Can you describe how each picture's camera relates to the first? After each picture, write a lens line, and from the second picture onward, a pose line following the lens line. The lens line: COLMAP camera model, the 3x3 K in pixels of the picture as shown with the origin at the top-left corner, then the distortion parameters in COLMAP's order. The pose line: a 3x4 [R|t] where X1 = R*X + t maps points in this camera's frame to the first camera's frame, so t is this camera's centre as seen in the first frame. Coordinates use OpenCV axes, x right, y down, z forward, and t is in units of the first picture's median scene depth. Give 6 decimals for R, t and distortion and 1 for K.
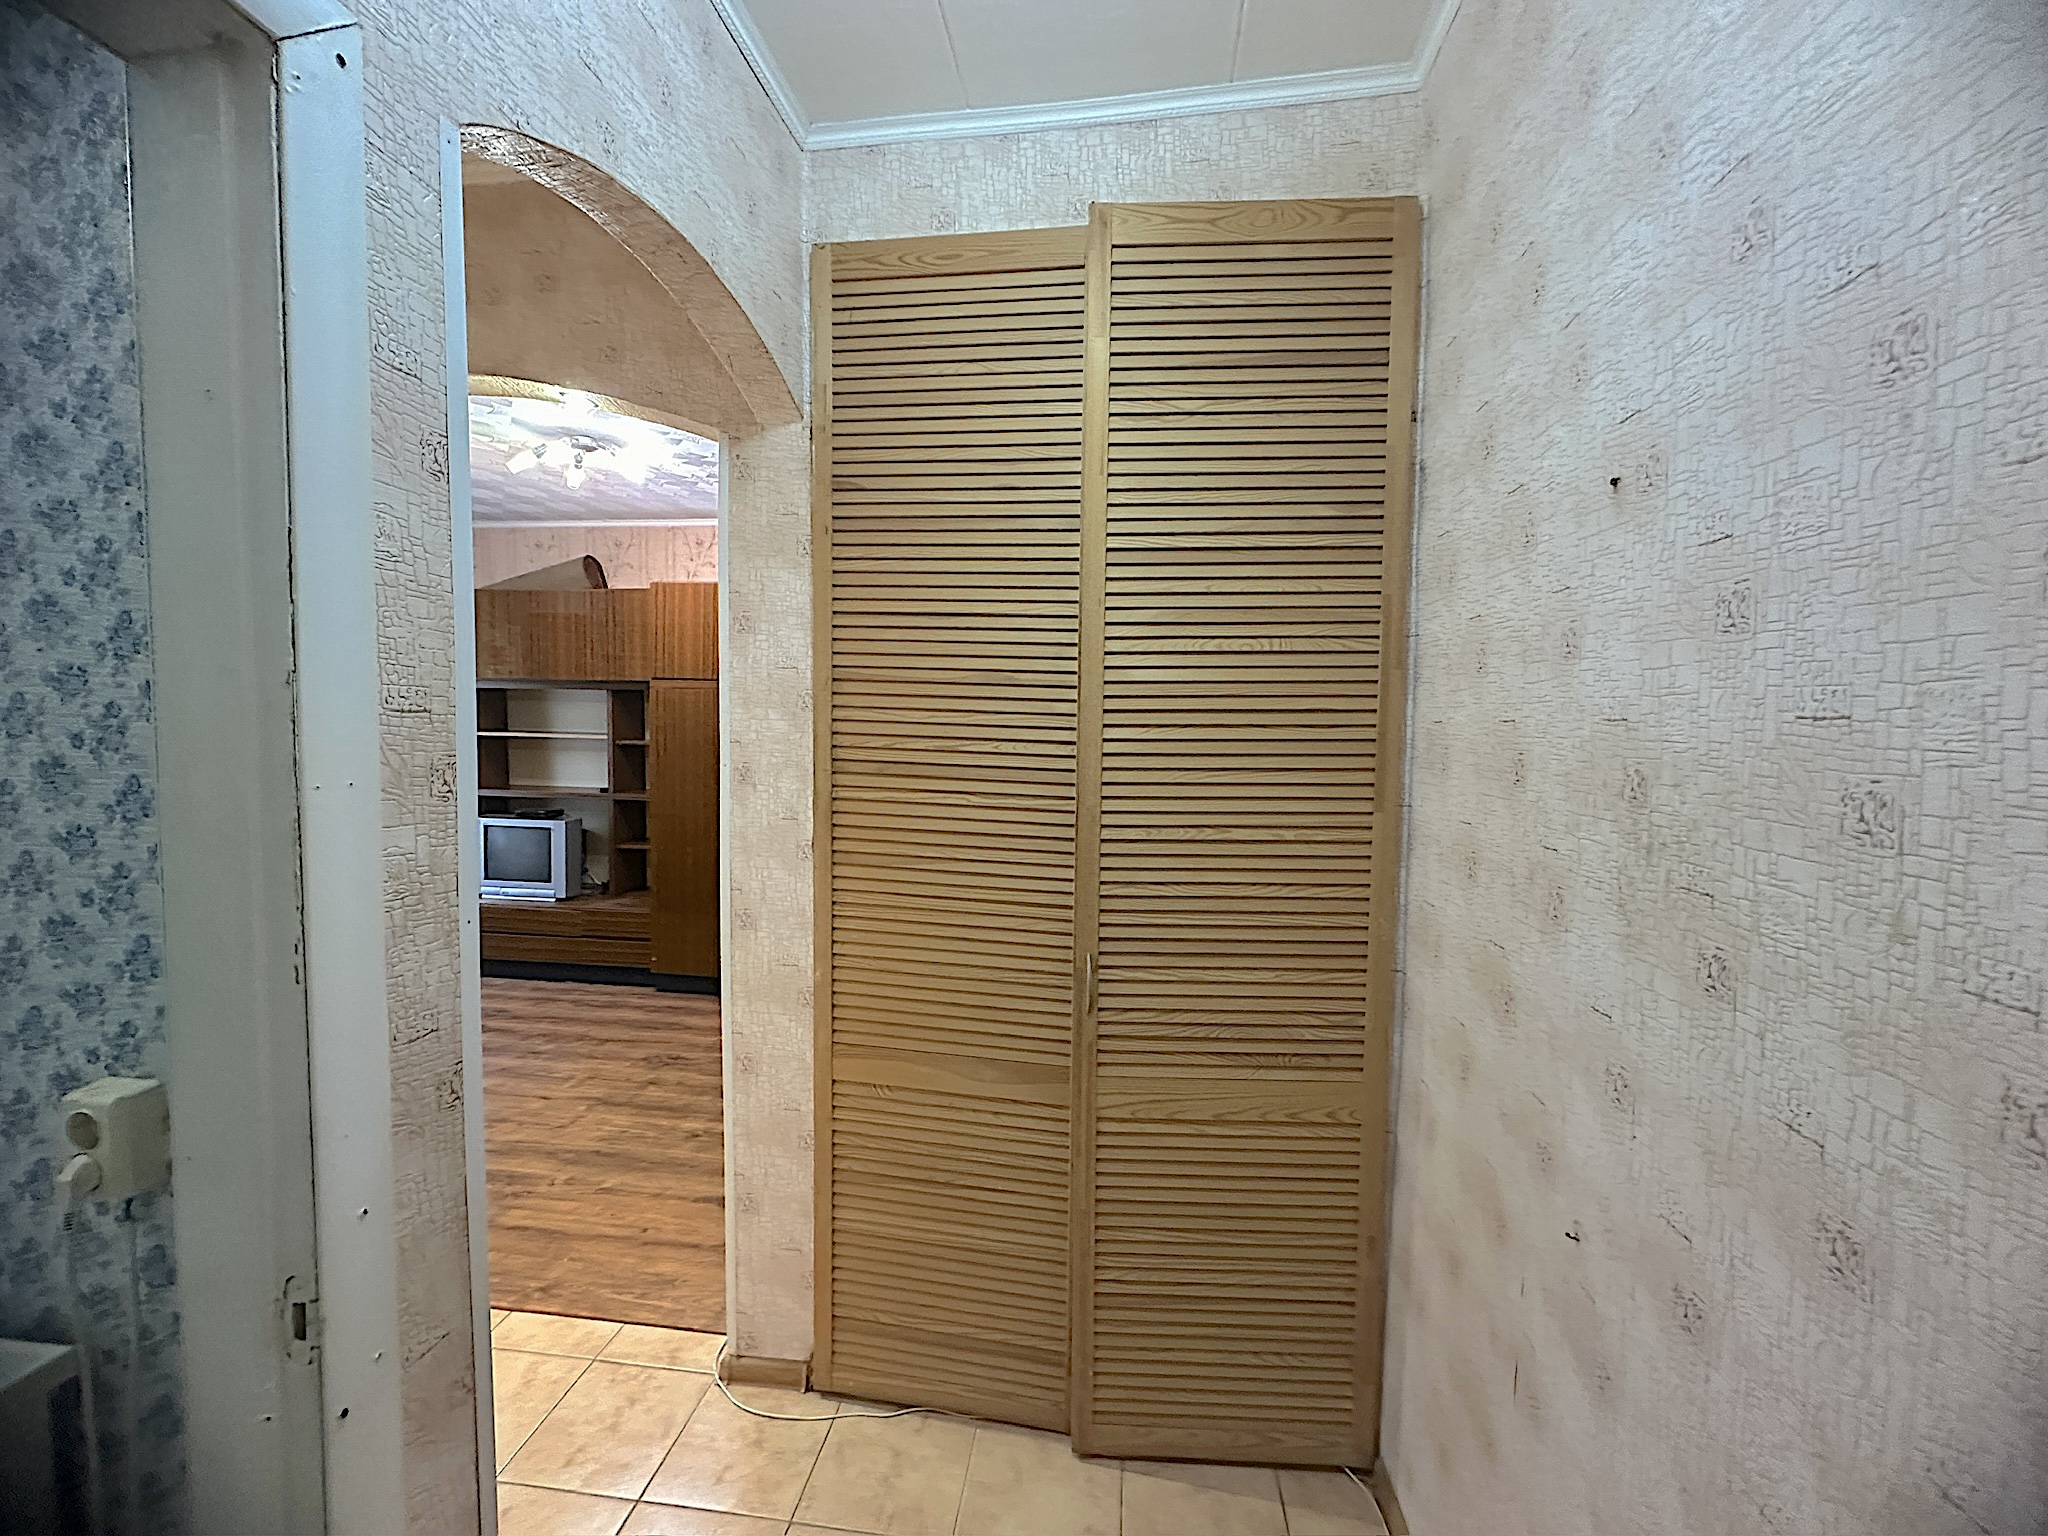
lens RADIAL K [[814.8, 0, 1018.4], [0, 814.8, 768.5], [0, 0, 1]] dist [-0.001782, -0.000089]
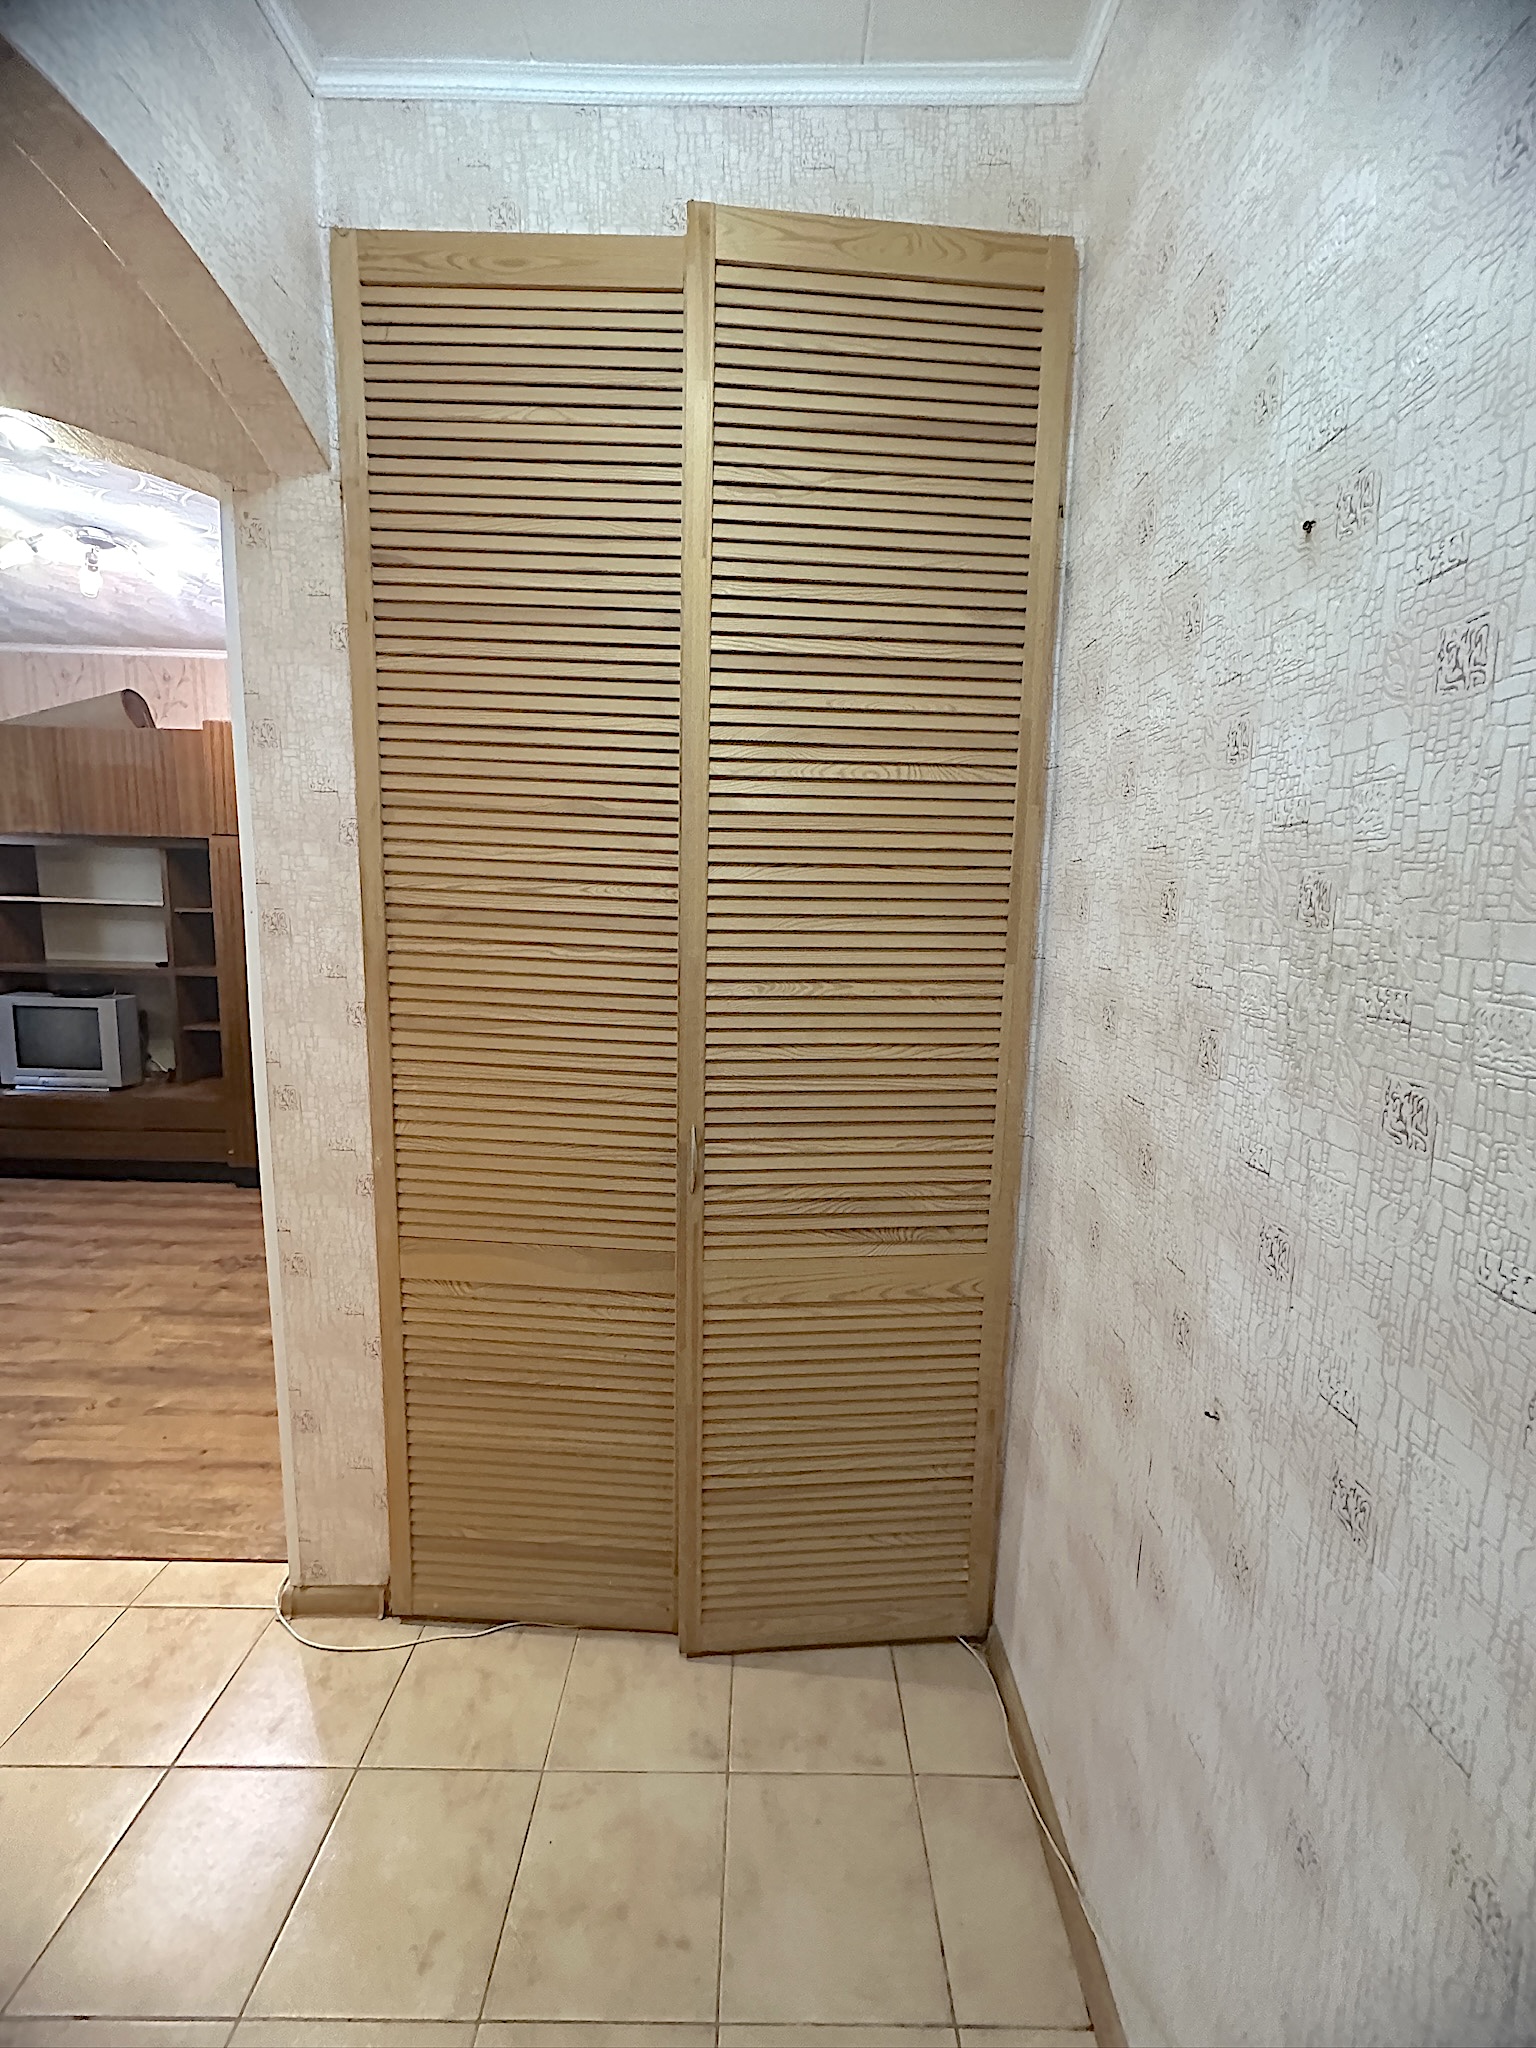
lens RADIAL K [[814.8, 0, 763.2], [0, 814.8, 1020.0], [0, 0, 1]] dist [-0.001782, -0.000089]
pose [[0.991050, -0.008748, 0.133202, 0.044835], [-0.002090, 0.996711, 0.081010, 0.041030], [-0.133473, -0.080563, 0.987773, 0.127177]]
